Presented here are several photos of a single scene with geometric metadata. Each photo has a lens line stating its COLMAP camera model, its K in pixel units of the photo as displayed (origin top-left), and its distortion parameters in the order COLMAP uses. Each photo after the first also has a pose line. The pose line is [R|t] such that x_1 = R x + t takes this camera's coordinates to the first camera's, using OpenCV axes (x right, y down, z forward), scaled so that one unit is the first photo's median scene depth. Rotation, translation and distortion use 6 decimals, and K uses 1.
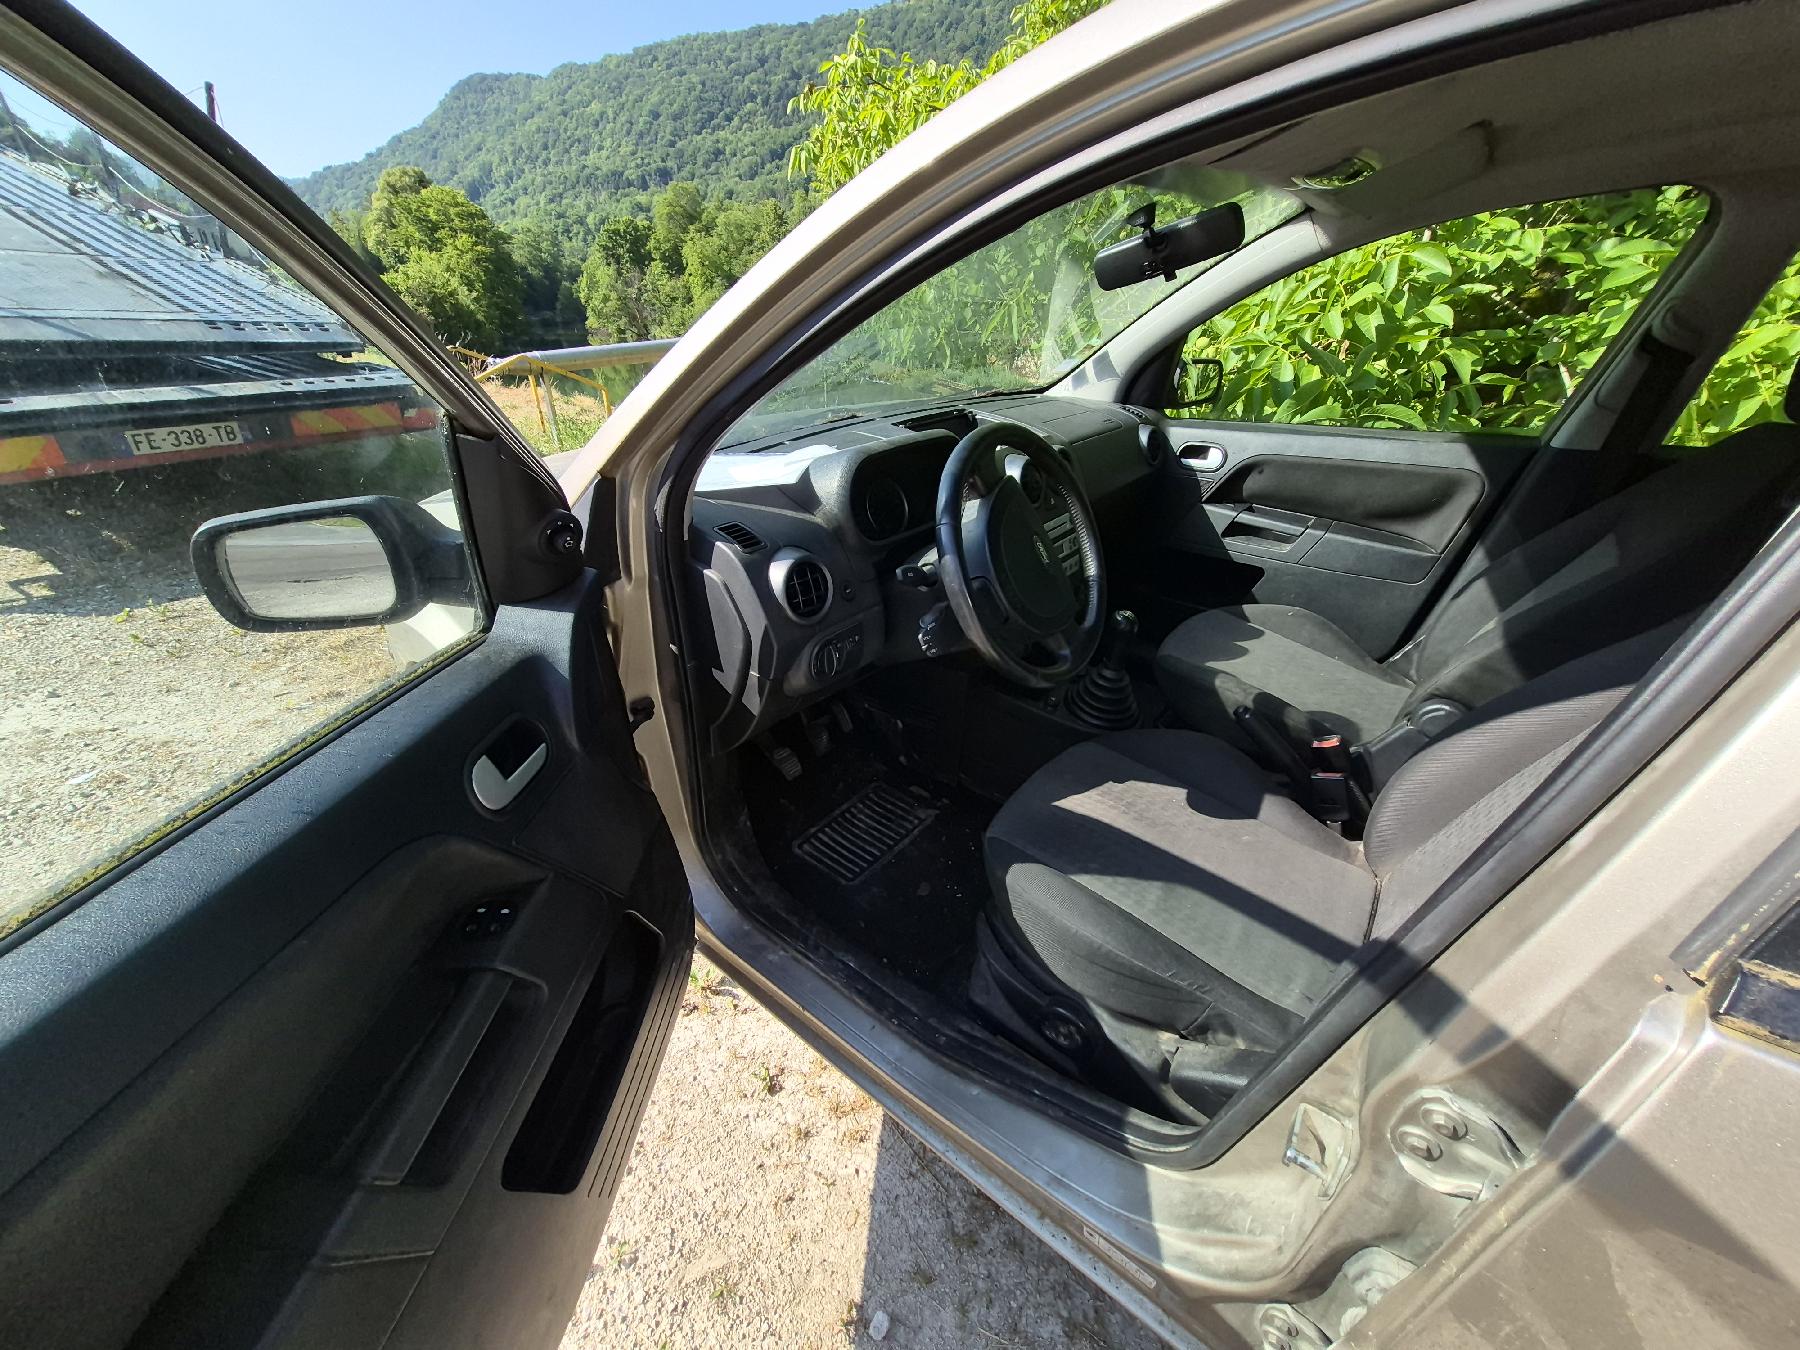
lens RADIAL K [[723.0, 0, 872.6], [0, 723.0, 673.8], [0, 0, 1]] dist [-0.000439, -0.000006]
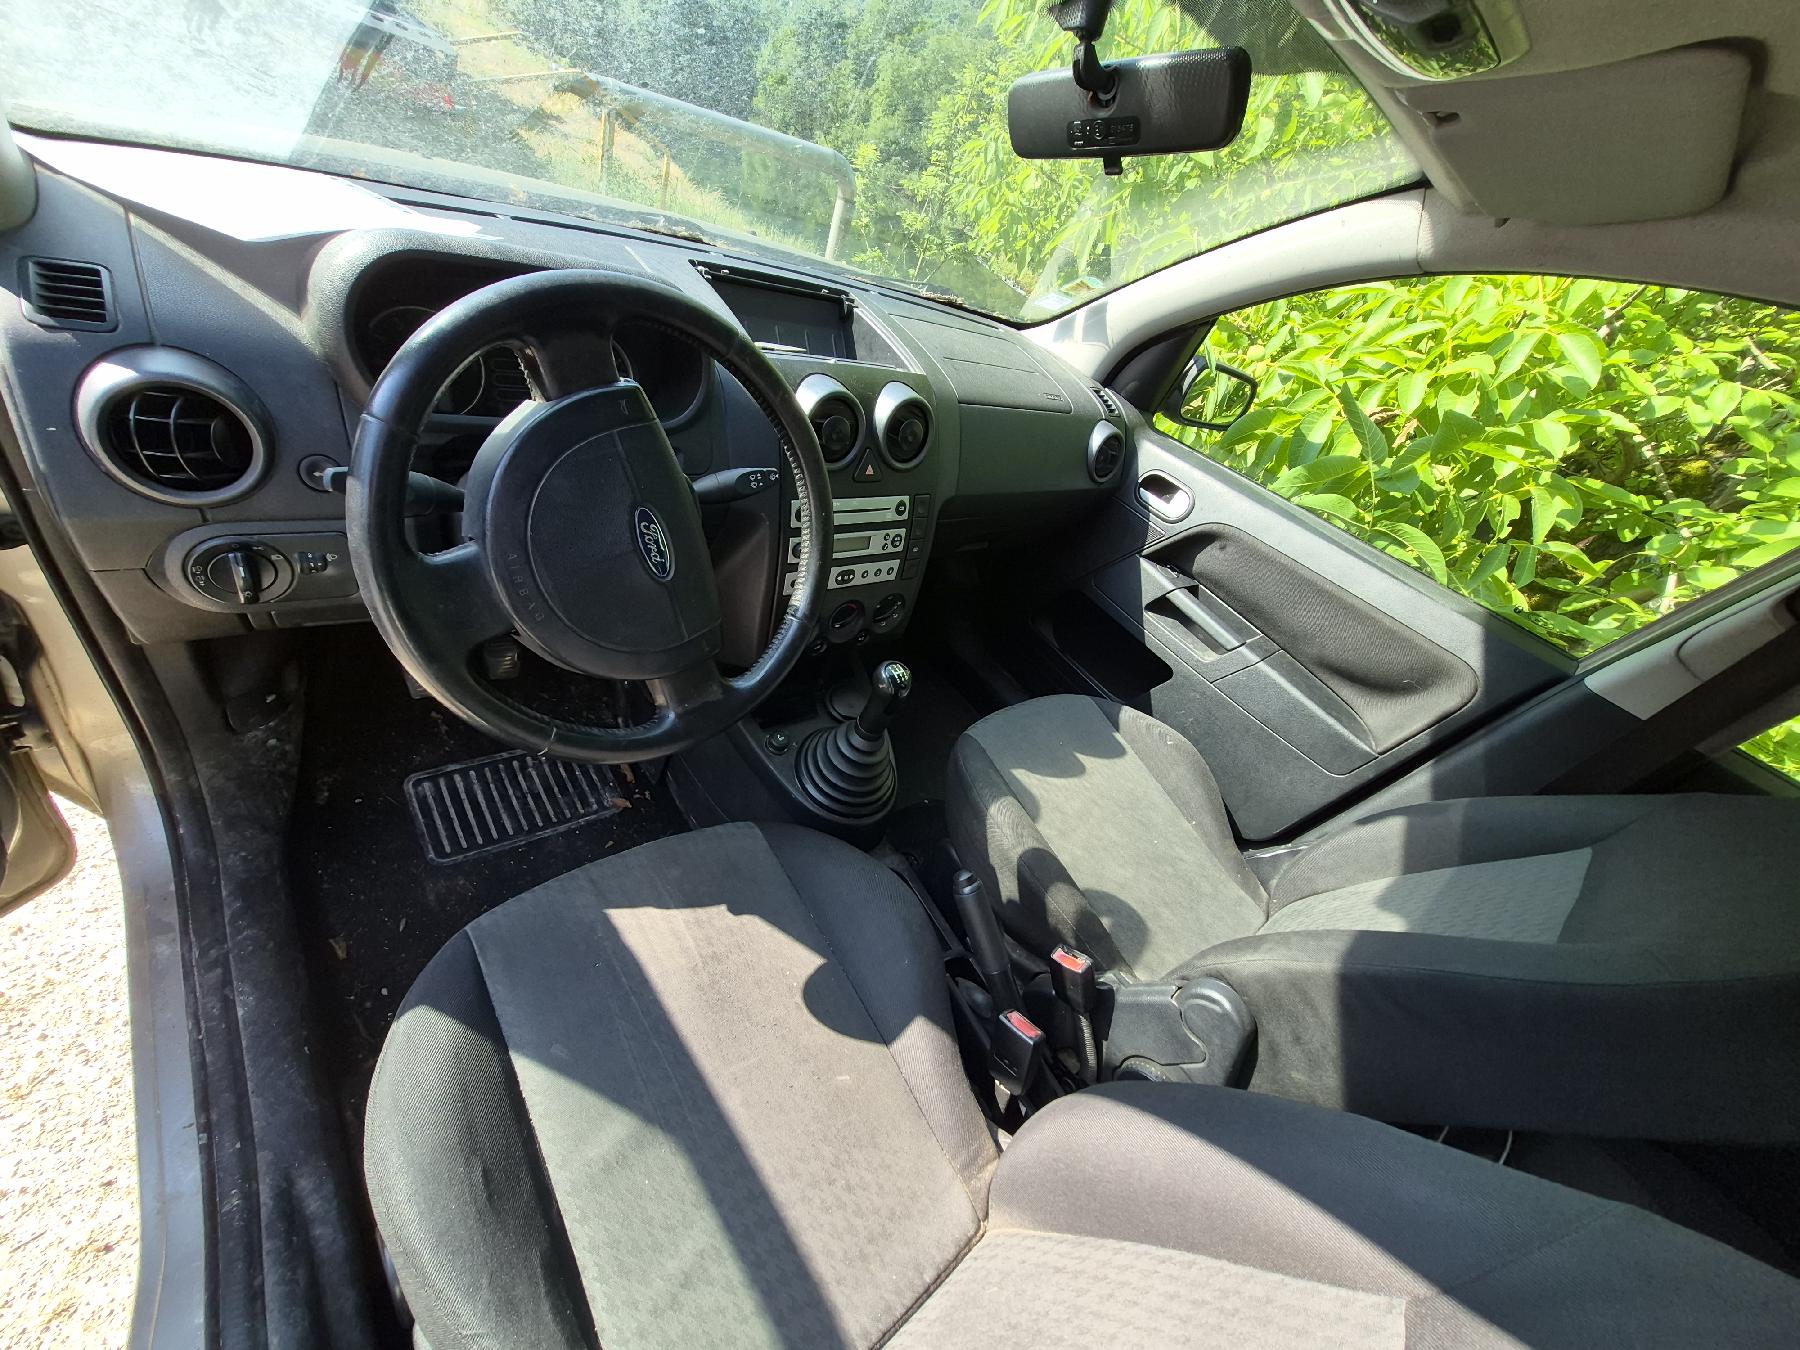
lens RADIAL K [[723.3, 0, 896.7], [0, 723.3, 672.3], [0, 0, 1]] dist [-0.002835, 0.000514]
pose [[0.924176, 0.380646, 0.031751, 0.258719], [-0.381546, 0.916058, 0.123532, -0.129408], [0.017936, -0.126279, 0.991833, 0.260436]]
